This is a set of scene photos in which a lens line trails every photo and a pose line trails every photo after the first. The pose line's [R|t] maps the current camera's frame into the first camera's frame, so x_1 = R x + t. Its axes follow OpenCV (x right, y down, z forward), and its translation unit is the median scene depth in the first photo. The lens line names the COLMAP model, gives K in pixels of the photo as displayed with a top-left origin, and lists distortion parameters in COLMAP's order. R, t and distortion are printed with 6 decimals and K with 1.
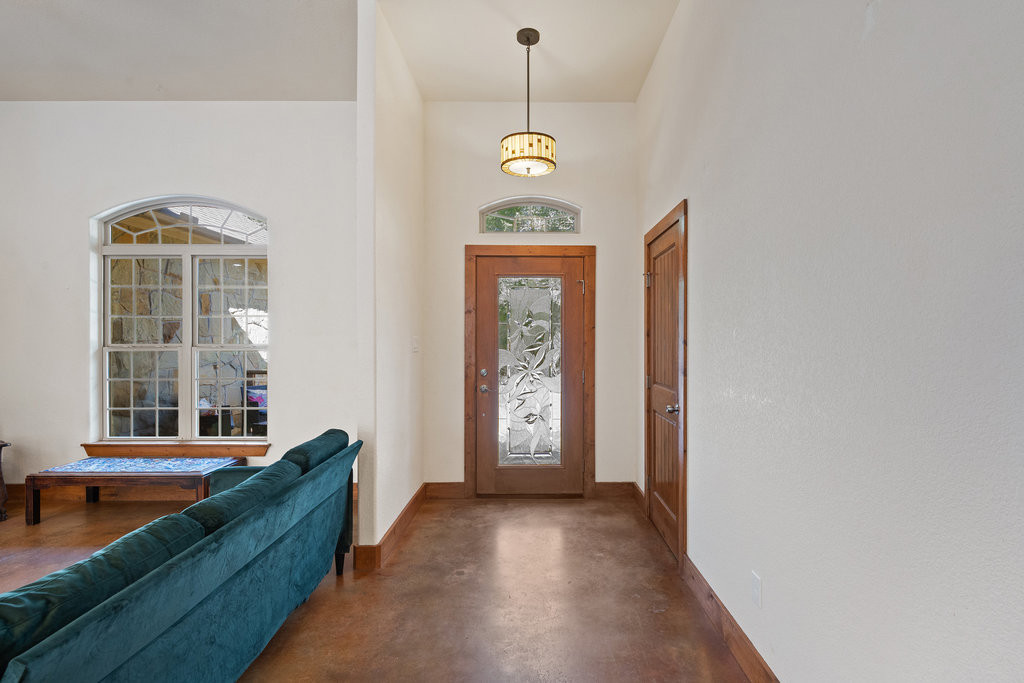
lens RADIAL K [[472.6, 0, 529.7], [0, 472.6, 338.5], [0, 0, 1]] dist [0.000790, -0.004015]
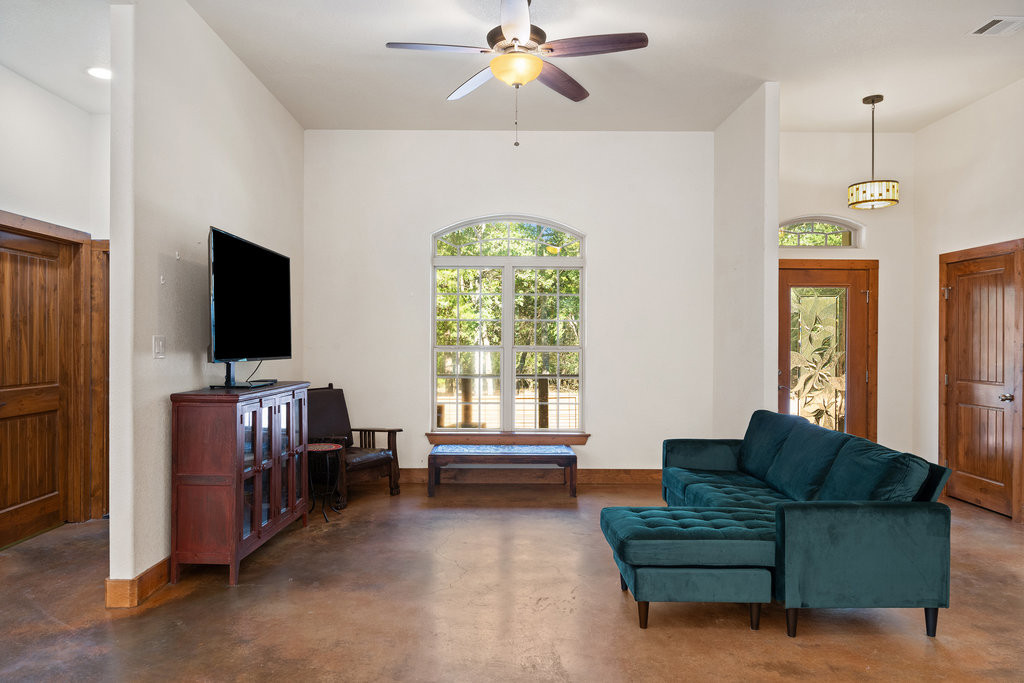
lens RADIAL K [[639.3, 0, 514.1], [0, 639.3, 344.4], [0, 0, 1]] dist [0.005828, -0.002747]
pose [[0.999953, 0.004012, -0.008865, -0.712114], [-0.003996, 0.999990, 0.001830, 0.005717], [0.008872, -0.001794, 0.999959, -0.532401]]
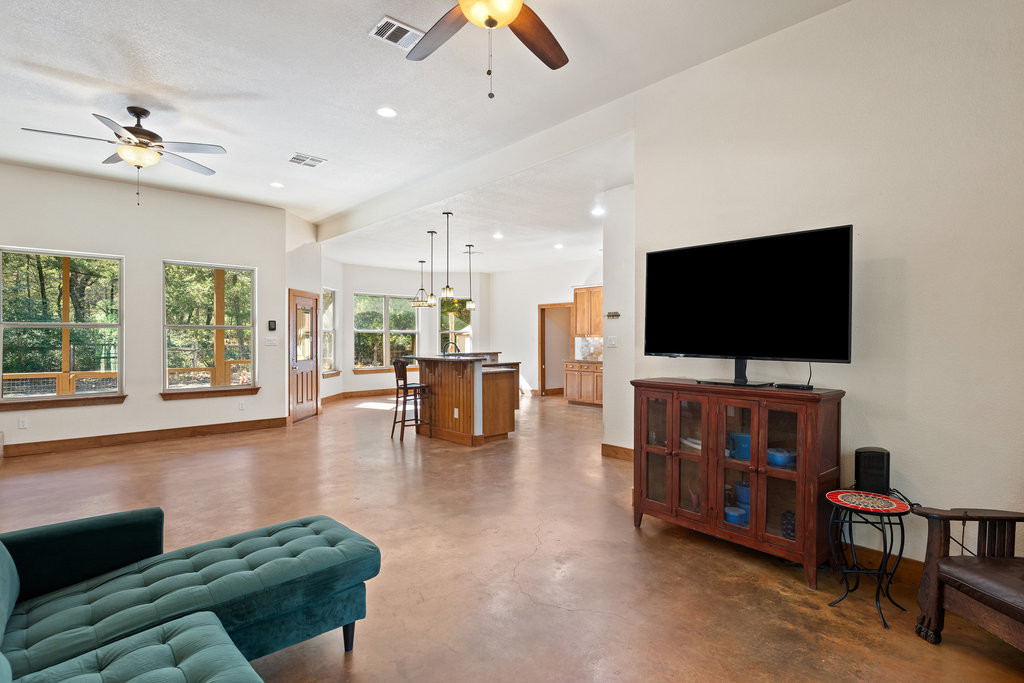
lens RADIAL K [[512.0, 0, 512.2], [0, 512.0, 338.0], [0, 0, 1]] dist [-0.001226, -0.003207]
pose [[-0.746939, 0.001795, -0.664891, -0.341797], [-0.000592, 0.999994, 0.003365, -0.001120], [0.664893, 0.002907, -0.746933, 0.850083]]
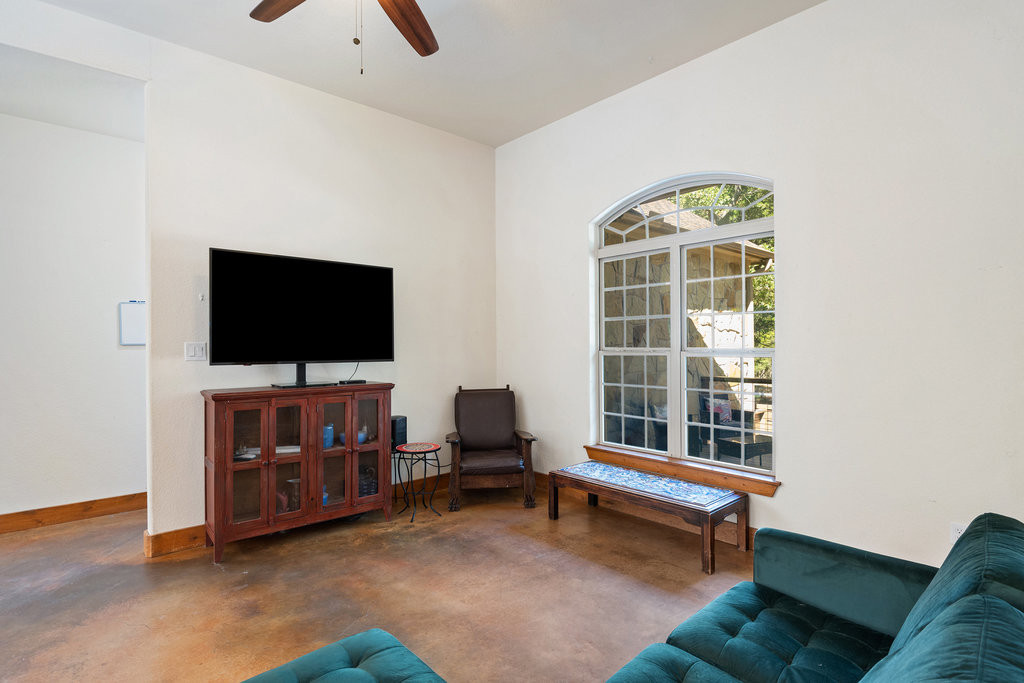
lens RADIAL K [[512.0, 0, 507.4], [0, 512.0, 342.2], [0, 0, 1]] dist [-0.001226, -0.003207]
pose [[0.657197, -0.005142, -0.753701, -0.220045], [0.005608, 0.999982, -0.001932, 0.000899], [0.753698, -0.002957, 0.657215, 0.144695]]
